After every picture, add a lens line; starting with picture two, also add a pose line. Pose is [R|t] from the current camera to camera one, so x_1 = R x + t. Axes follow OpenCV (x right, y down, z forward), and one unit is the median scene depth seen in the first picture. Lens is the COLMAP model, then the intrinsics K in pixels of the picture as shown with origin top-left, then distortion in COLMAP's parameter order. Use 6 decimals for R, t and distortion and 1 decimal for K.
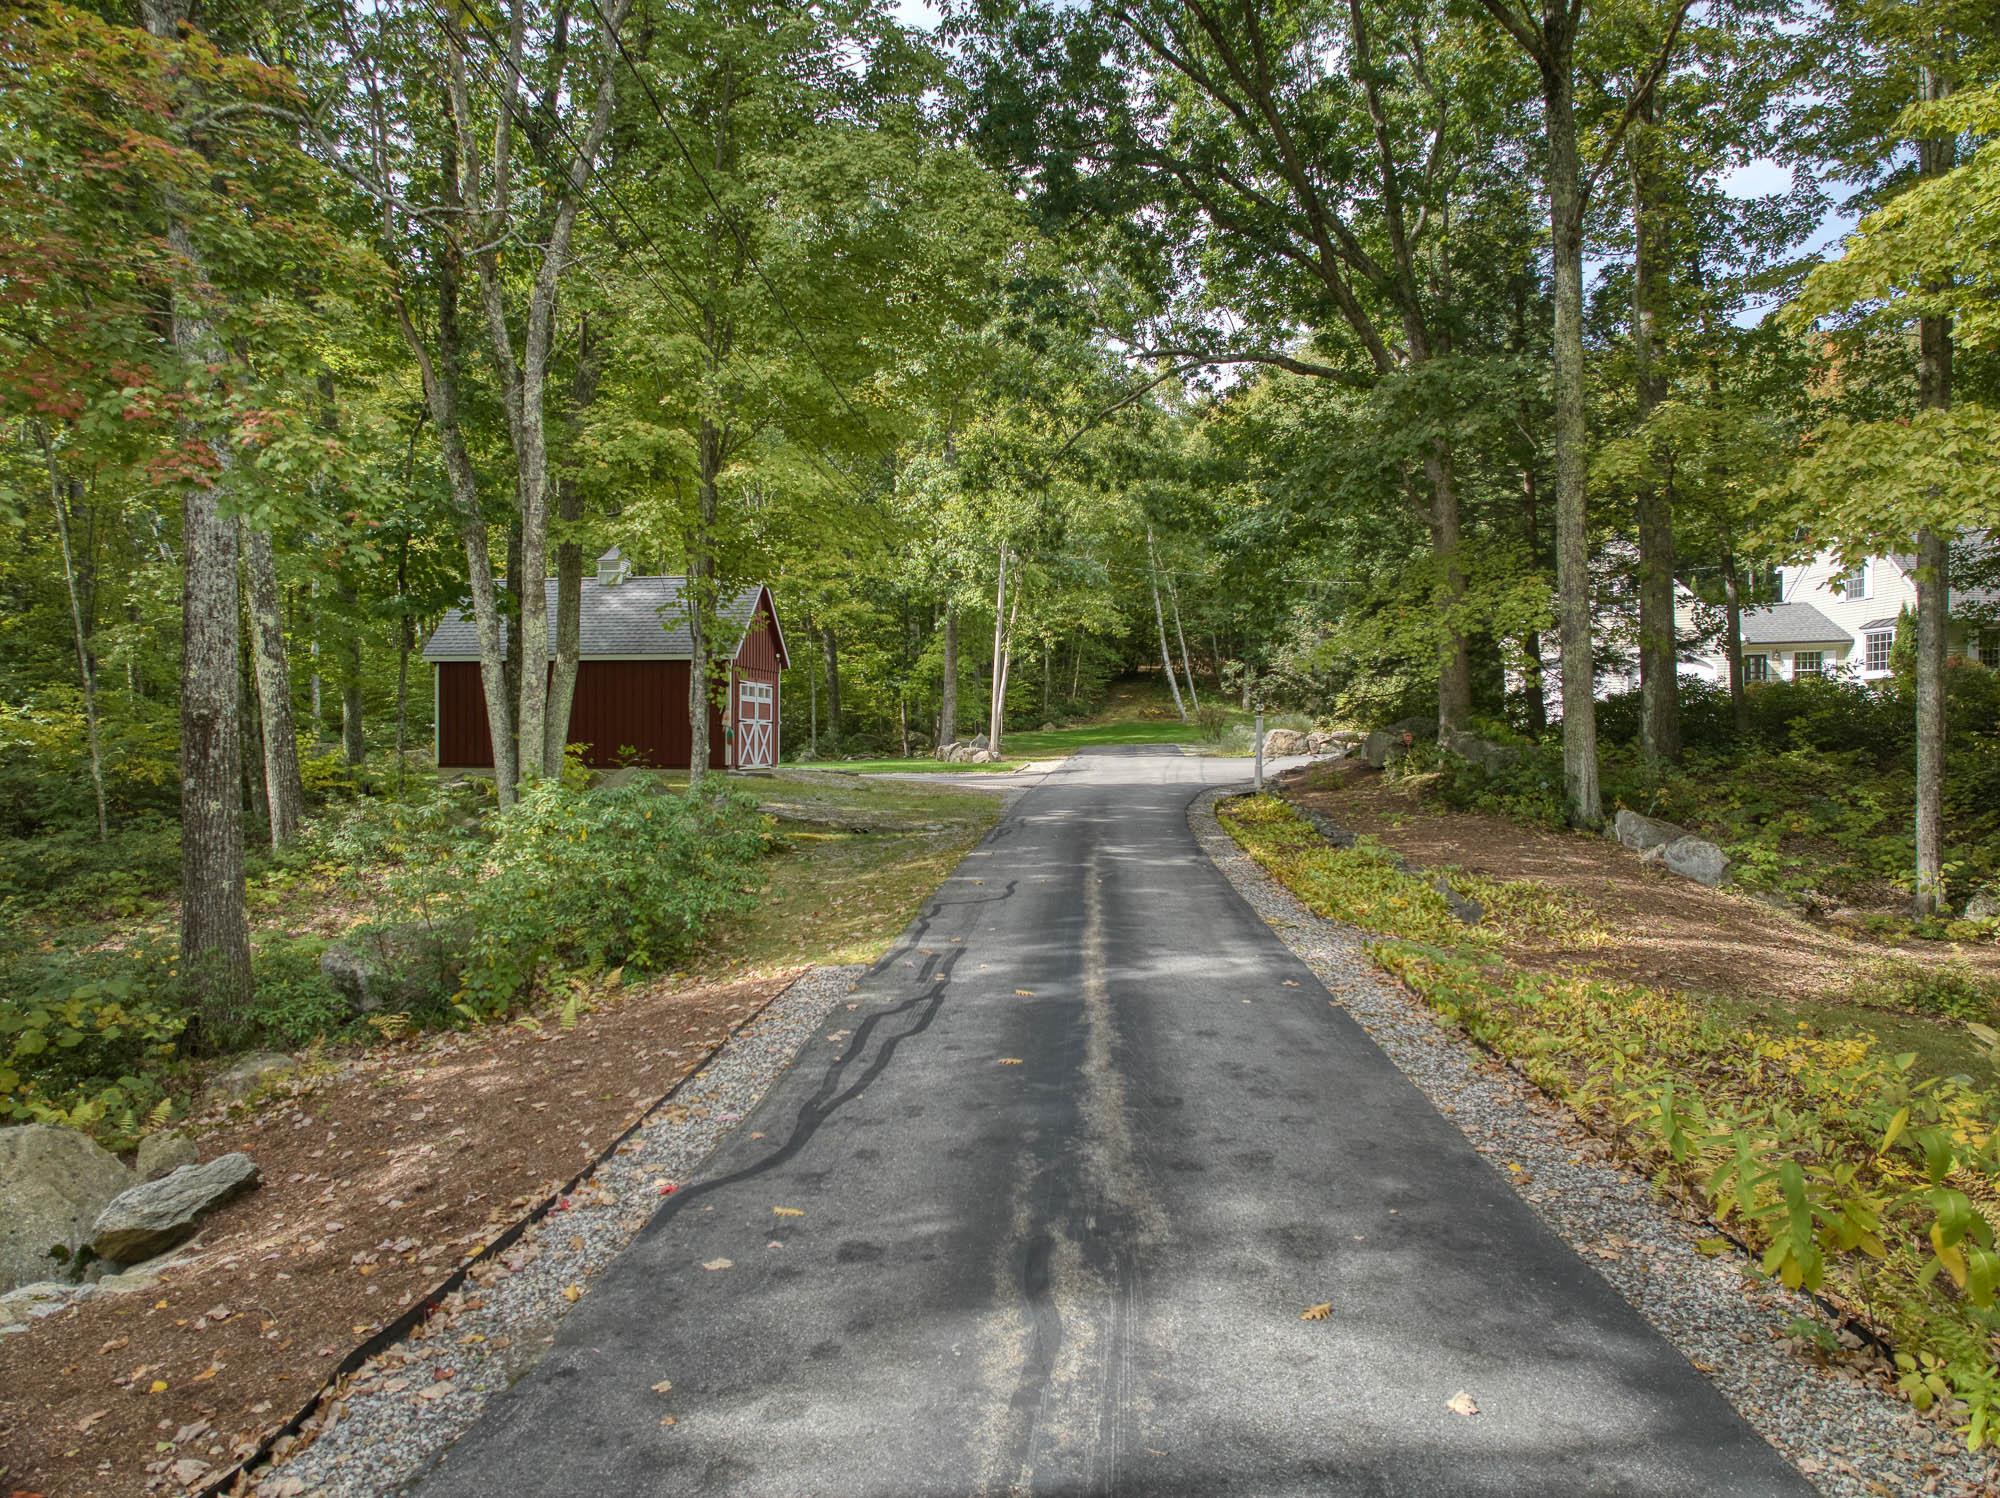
lens RADIAL K [[1376.0, 0, 1000.0], [0, 1376.0, 749.0], [0, 0, 1]] dist [-0.049819, -0.003234]
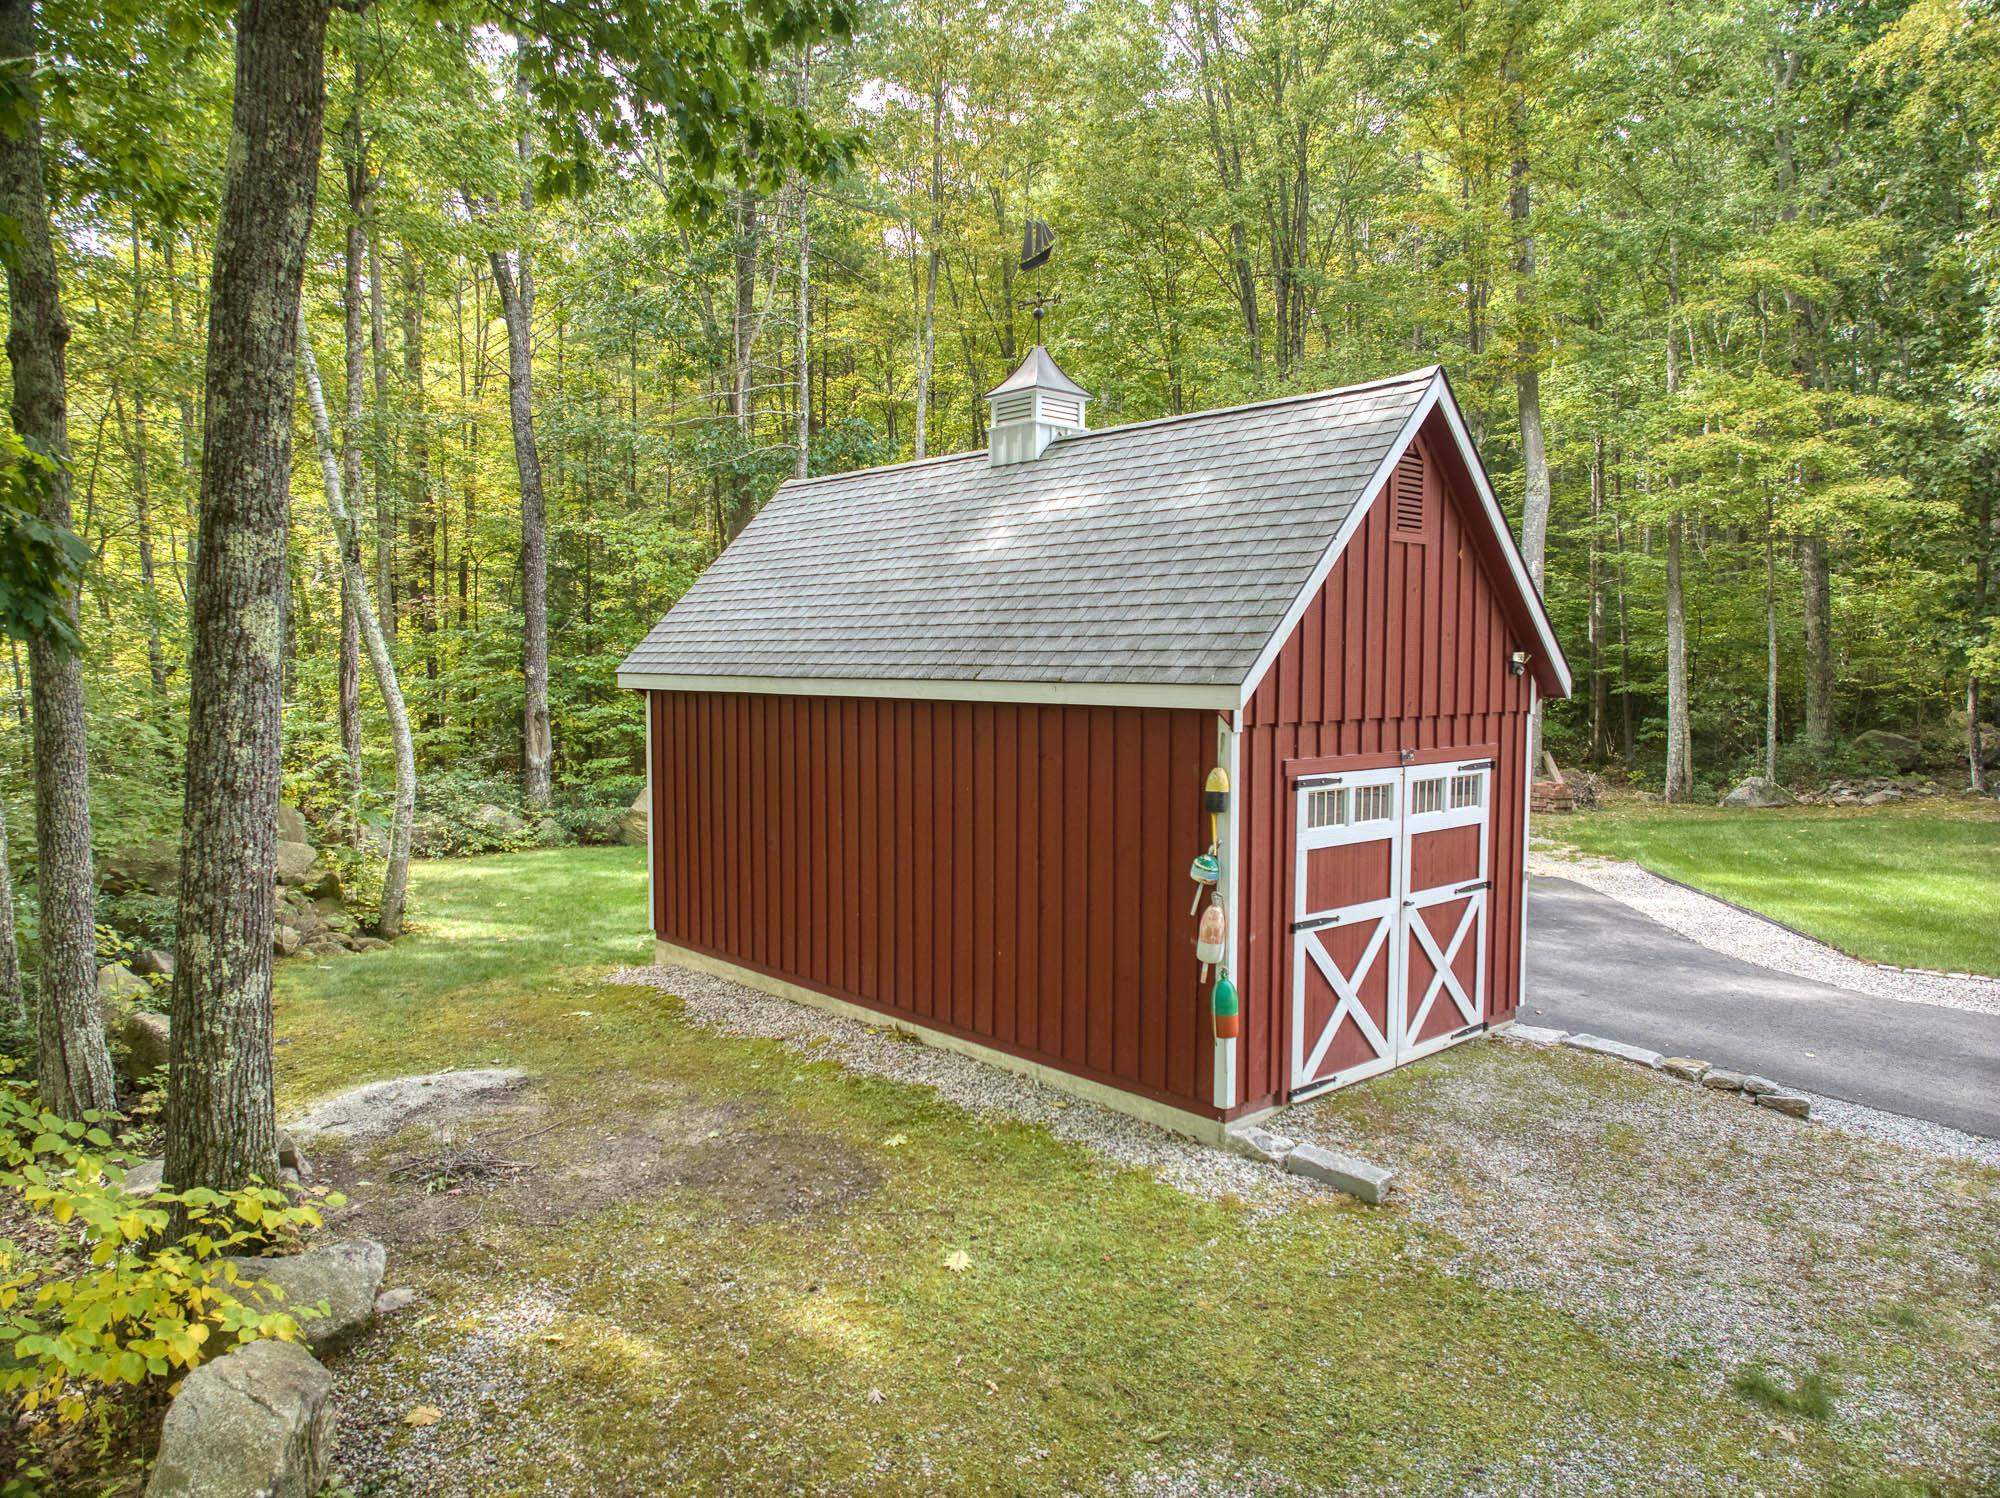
lens RADIAL K [[1376.0, 0, 1000.0], [0, 1376.0, 749.0], [0, 0, 1]] dist [-0.049819, -0.003234]
pose [[0.772769, 0.032191, -0.633871, -0.061345], [0.004627, 0.998401, 0.056345, -0.064343], [0.634671, -0.046475, 0.771384, 0.699950]]
